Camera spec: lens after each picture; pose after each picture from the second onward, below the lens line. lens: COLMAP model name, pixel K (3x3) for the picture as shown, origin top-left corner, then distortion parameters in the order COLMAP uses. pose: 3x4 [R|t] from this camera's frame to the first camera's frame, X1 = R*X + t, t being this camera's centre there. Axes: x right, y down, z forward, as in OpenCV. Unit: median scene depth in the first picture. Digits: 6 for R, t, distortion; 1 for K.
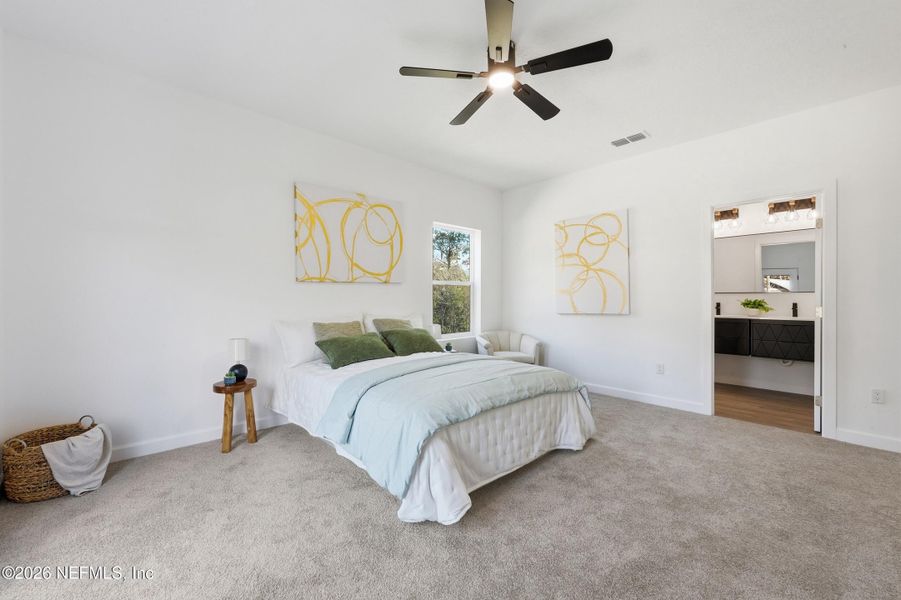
lens RADIAL K [[363.2, 0, 447.1], [0, 363.2, 299.7], [0, 0, 1]] dist [-0.000950, 0.000020]
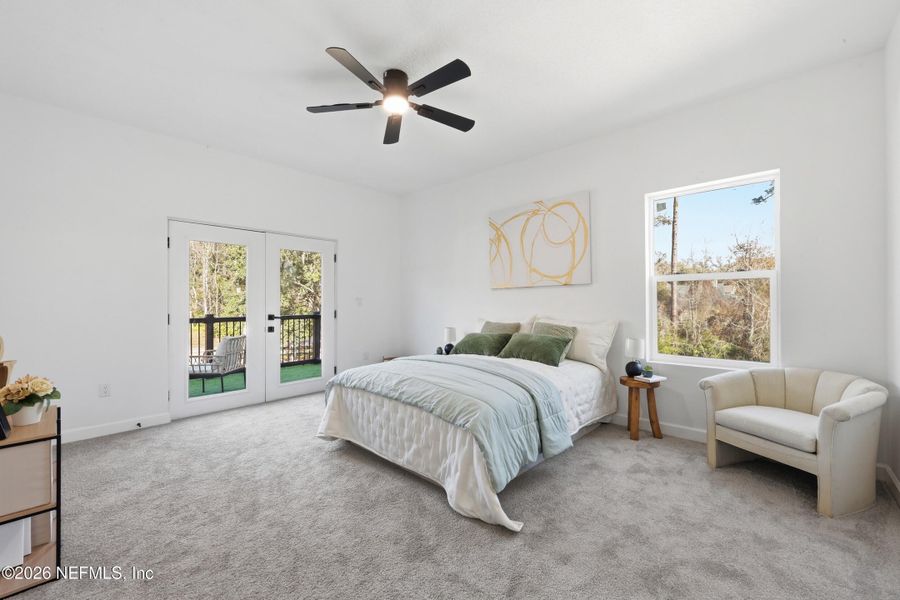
lens RADIAL K [[362.8, 0, 446.2], [0, 362.8, 300.3], [0, 0, 1]] dist [-0.000950, 0.000020]
pose [[0.080474, -0.007862, -0.996726, 0.814603], [-0.004136, 0.999958, -0.008222, 0.001825], [0.996748, 0.004784, 0.080438, 0.691632]]
